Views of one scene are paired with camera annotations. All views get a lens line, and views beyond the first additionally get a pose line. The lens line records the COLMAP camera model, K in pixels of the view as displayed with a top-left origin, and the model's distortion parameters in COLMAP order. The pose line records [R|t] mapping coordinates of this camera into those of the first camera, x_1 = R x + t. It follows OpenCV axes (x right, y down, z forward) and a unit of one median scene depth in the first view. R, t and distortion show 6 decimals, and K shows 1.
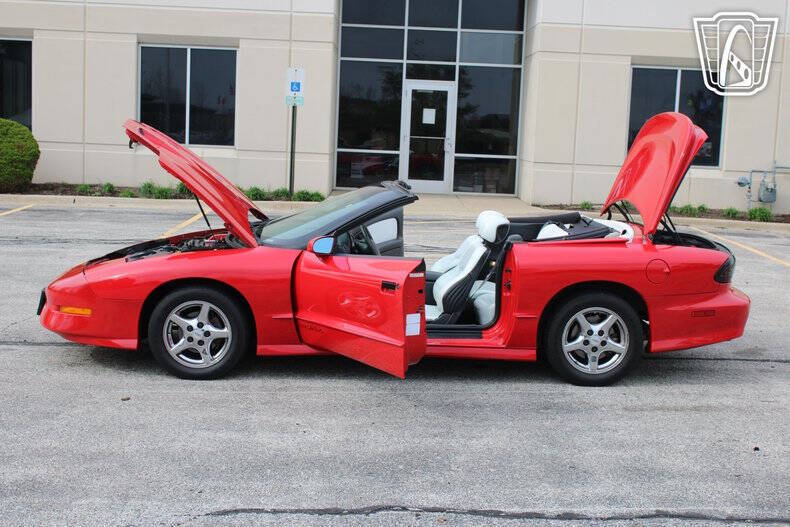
lens RADIAL K [[1160.7, 0, 395.0], [0, 1160.7, 263.5], [0, 0, 1]] dist [-0.046653, -0.034386]
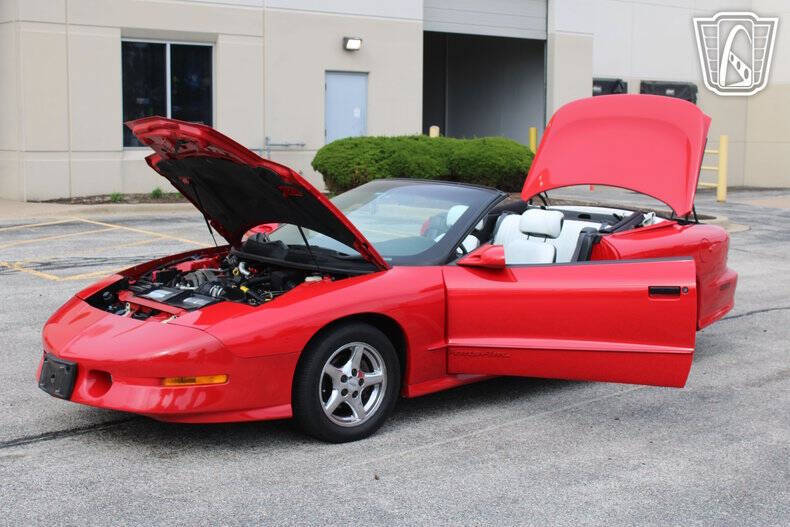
lens RADIAL K [[1240.1, 0, 409.0], [0, 1240.1, 273.4], [0, 0, 1]] dist [-0.073322, 0.083434]
pose [[0.760385, -0.104668, 0.640983, -0.301115], [0.090284, 0.994381, 0.055274, -0.025819], [-0.643167, 0.015841, 0.765562, 0.143079]]
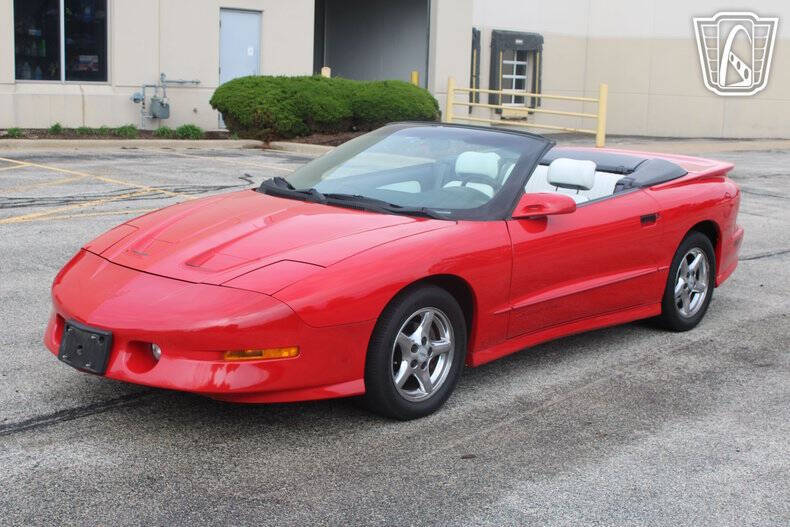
lens RADIAL K [[1160.7, 0, 395.0], [0, 1160.7, 263.5], [0, 0, 1]] dist [-0.046653, -0.034386]
pose [[0.667117, -0.129774, 0.733562, -0.307938], [0.068466, 0.991223, 0.113092, -0.033263], [-0.741800, -0.025221, 0.670147, 0.239285]]
